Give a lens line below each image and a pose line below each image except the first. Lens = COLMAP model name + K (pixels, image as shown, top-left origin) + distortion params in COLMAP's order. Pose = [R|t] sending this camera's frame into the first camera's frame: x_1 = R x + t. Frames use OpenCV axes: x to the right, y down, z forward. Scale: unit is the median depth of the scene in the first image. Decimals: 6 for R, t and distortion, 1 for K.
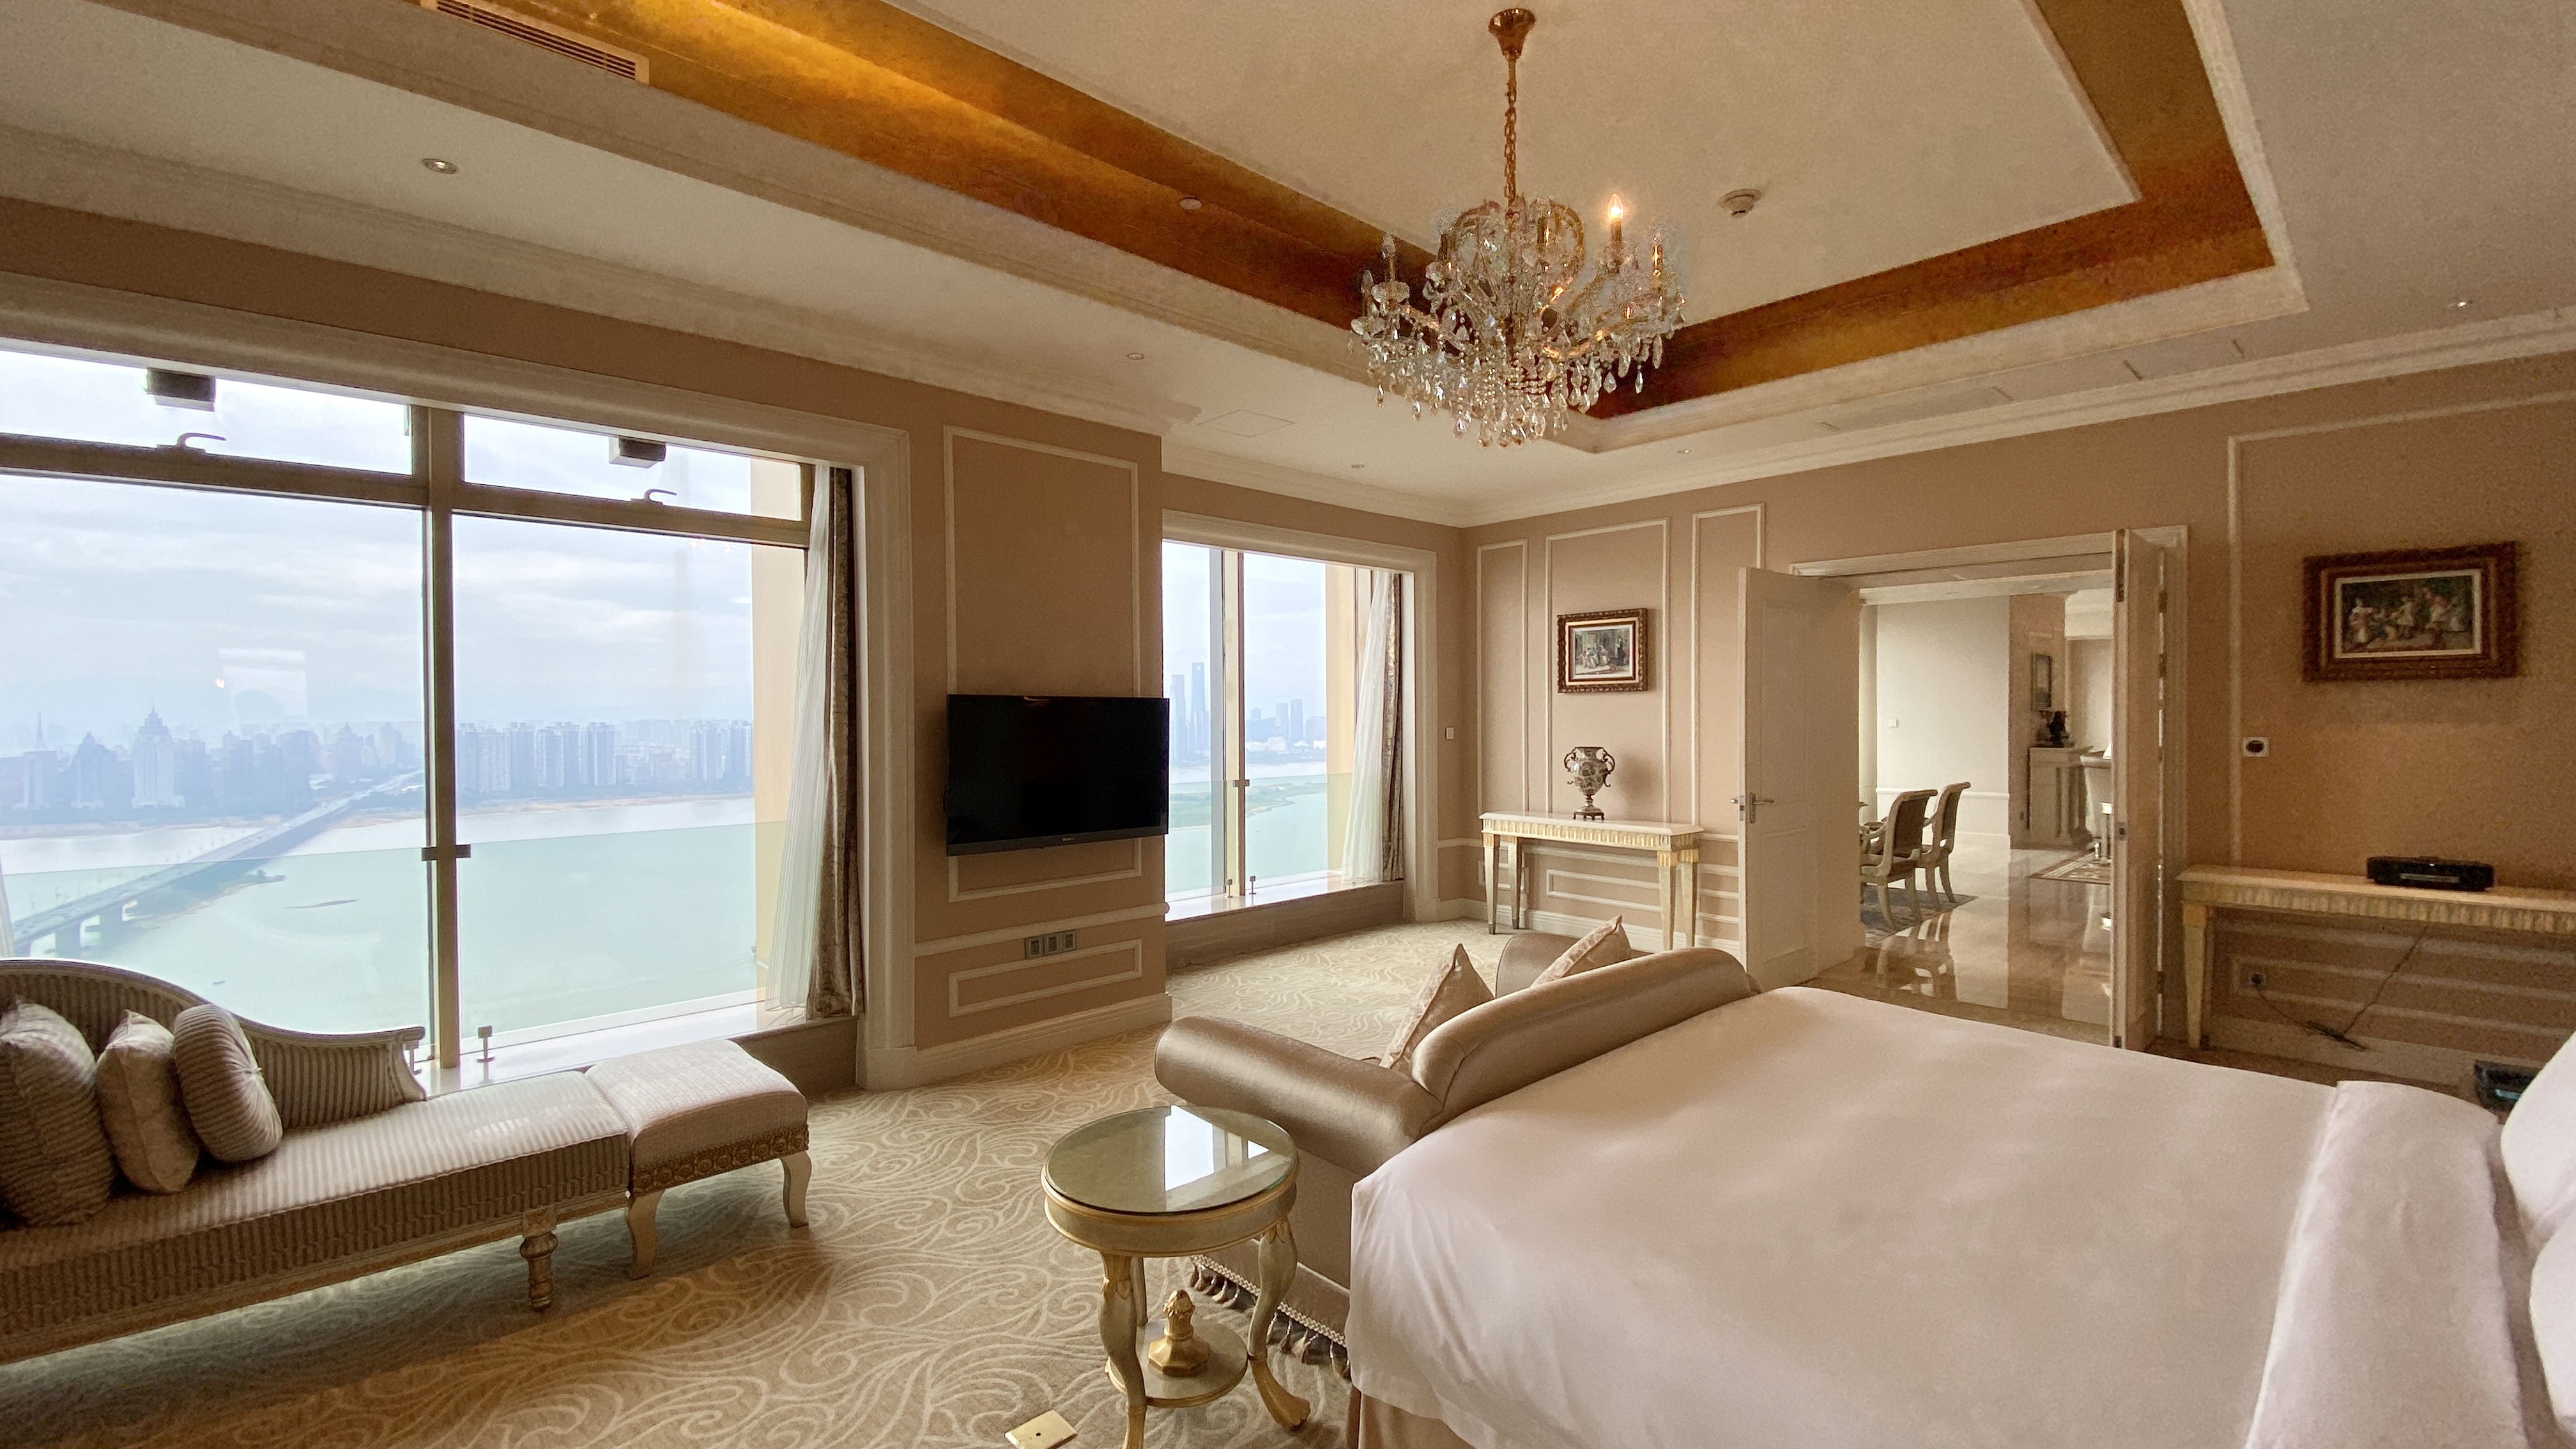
lens RADIAL K [[1066.2, 0, 1288.0], [0, 1066.2, 724.5], [0, 0, 1]] dist [-0.014222, -0.000265]
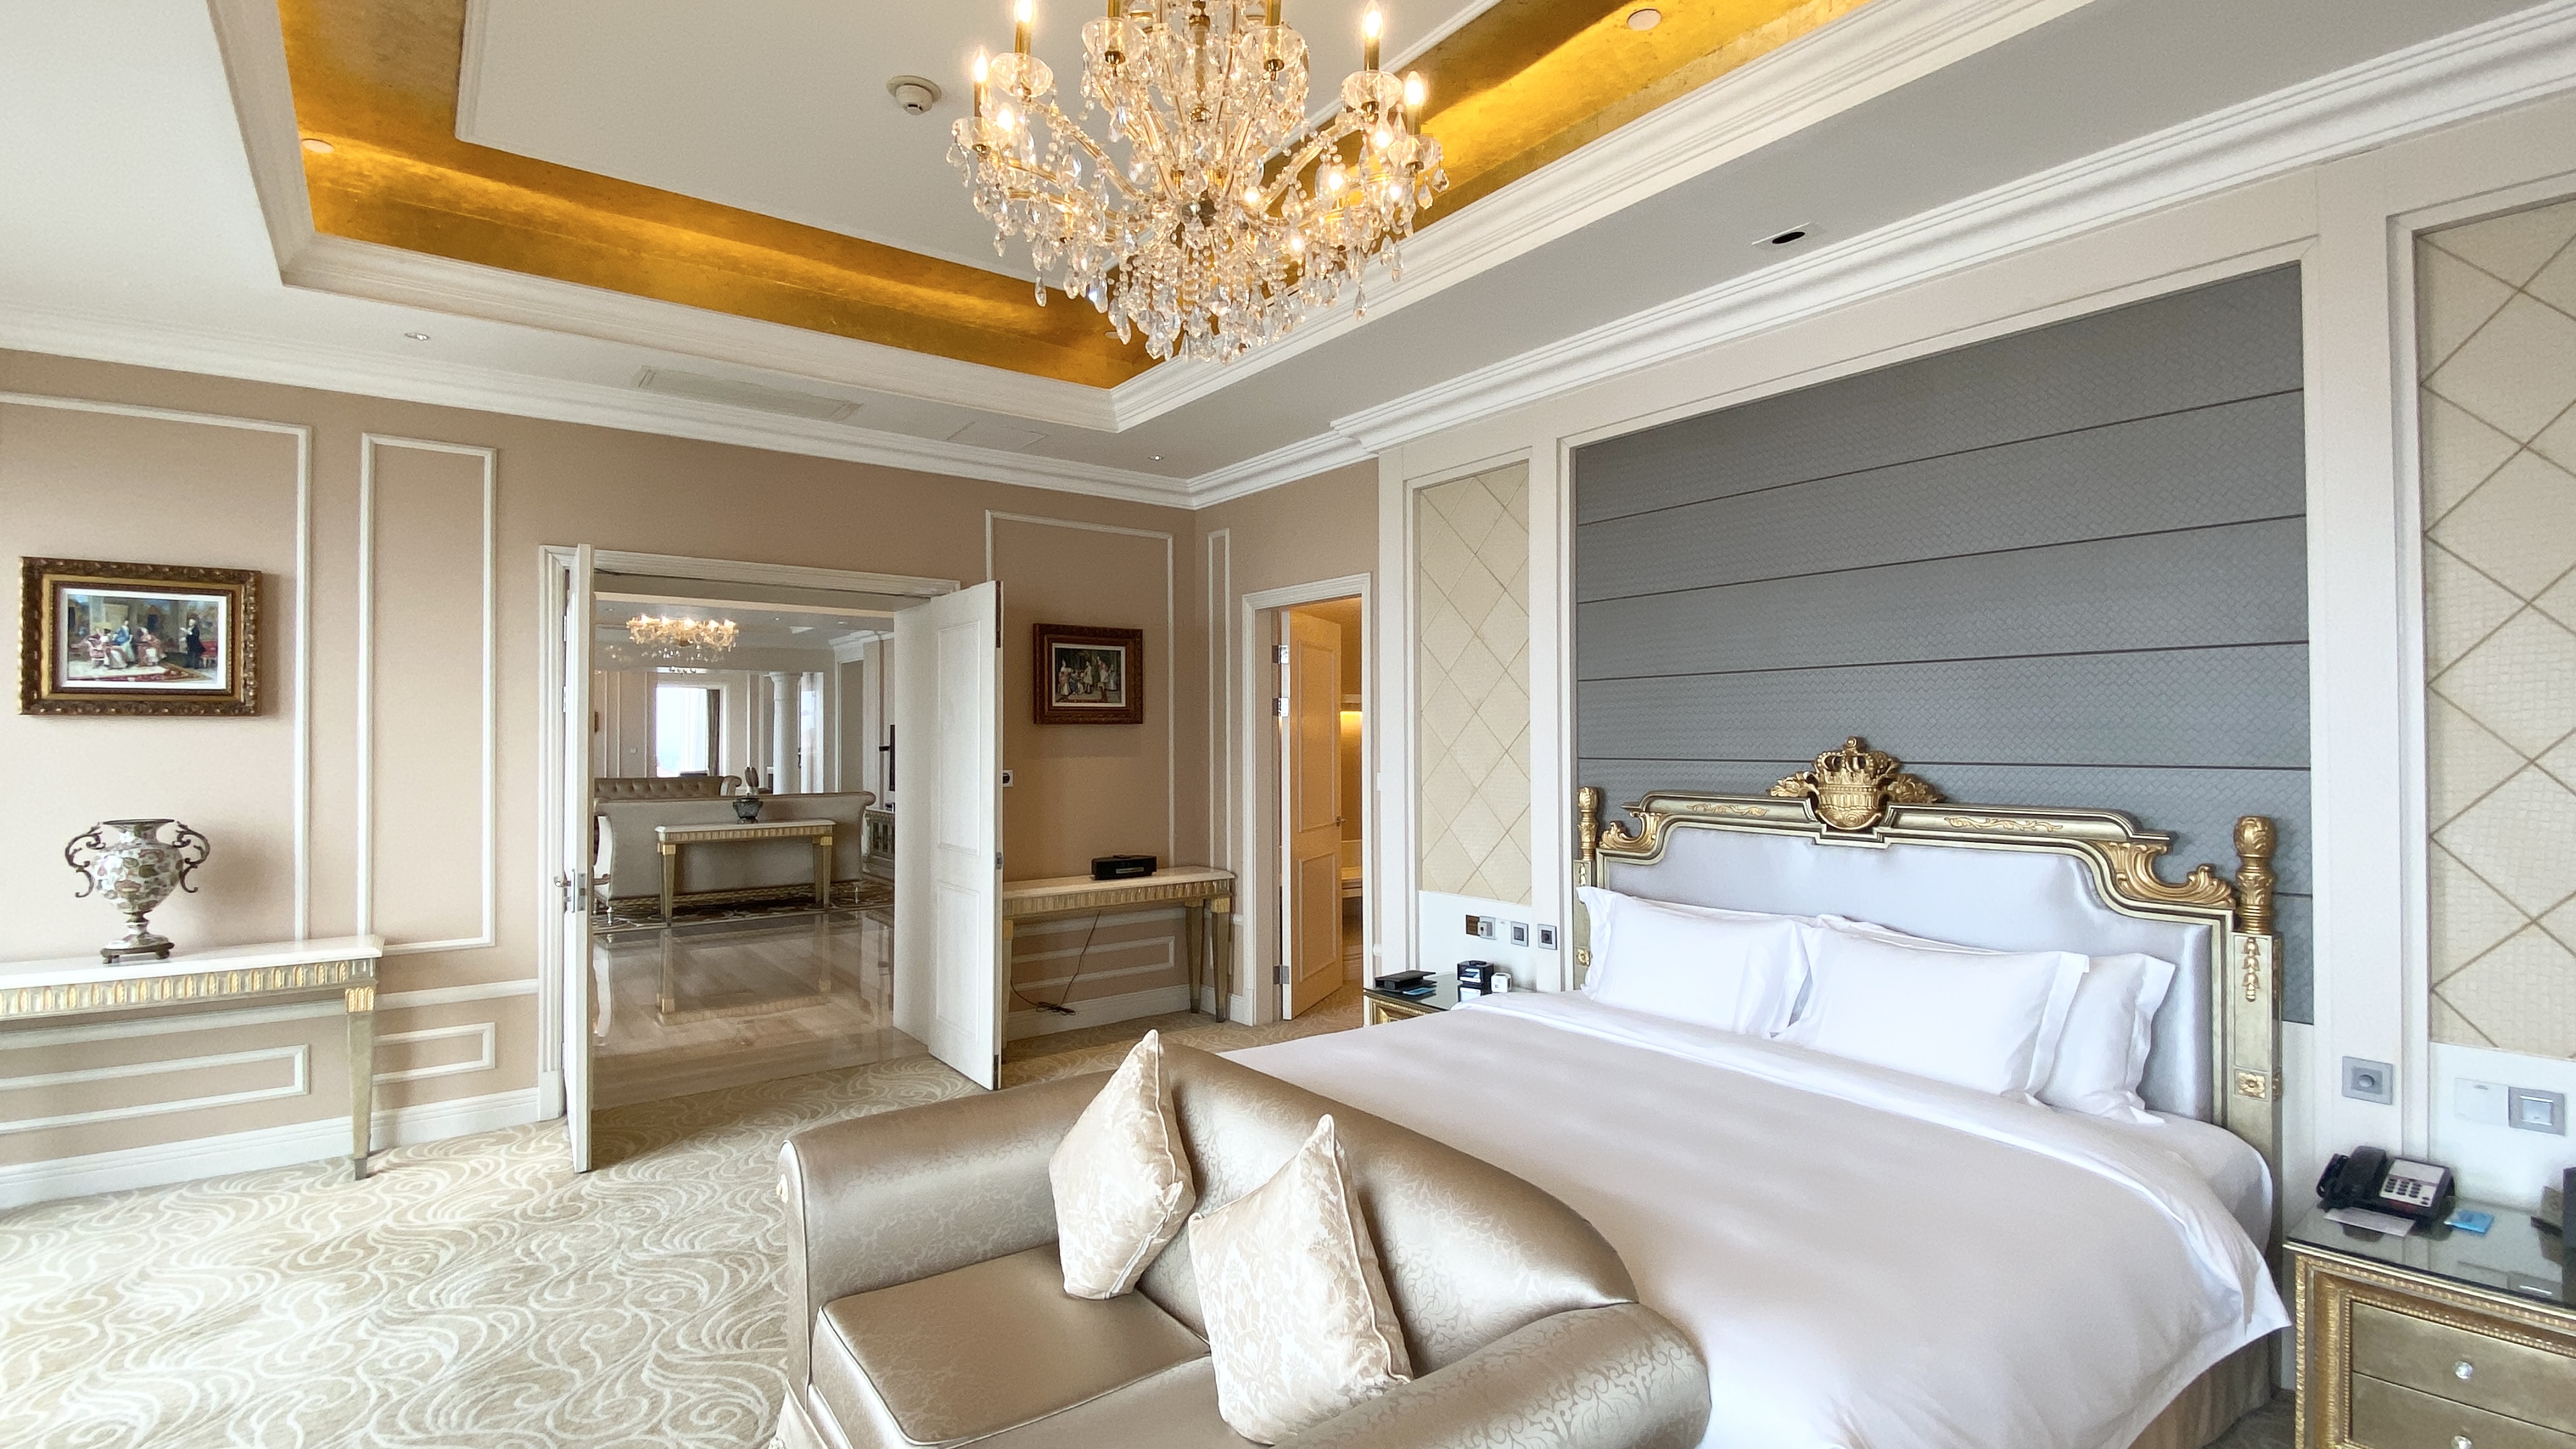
lens RADIAL K [[1129.1, 0, 1288.0], [0, 1129.1, 724.5], [0, 0, 1]] dist [0.000599, 0.000067]
pose [[0.097948, 0.017677, 0.995035, -0.212693], [0.014246, 0.999715, -0.019163, -0.007424], [-0.995090, 0.016052, 0.097668, 0.390102]]
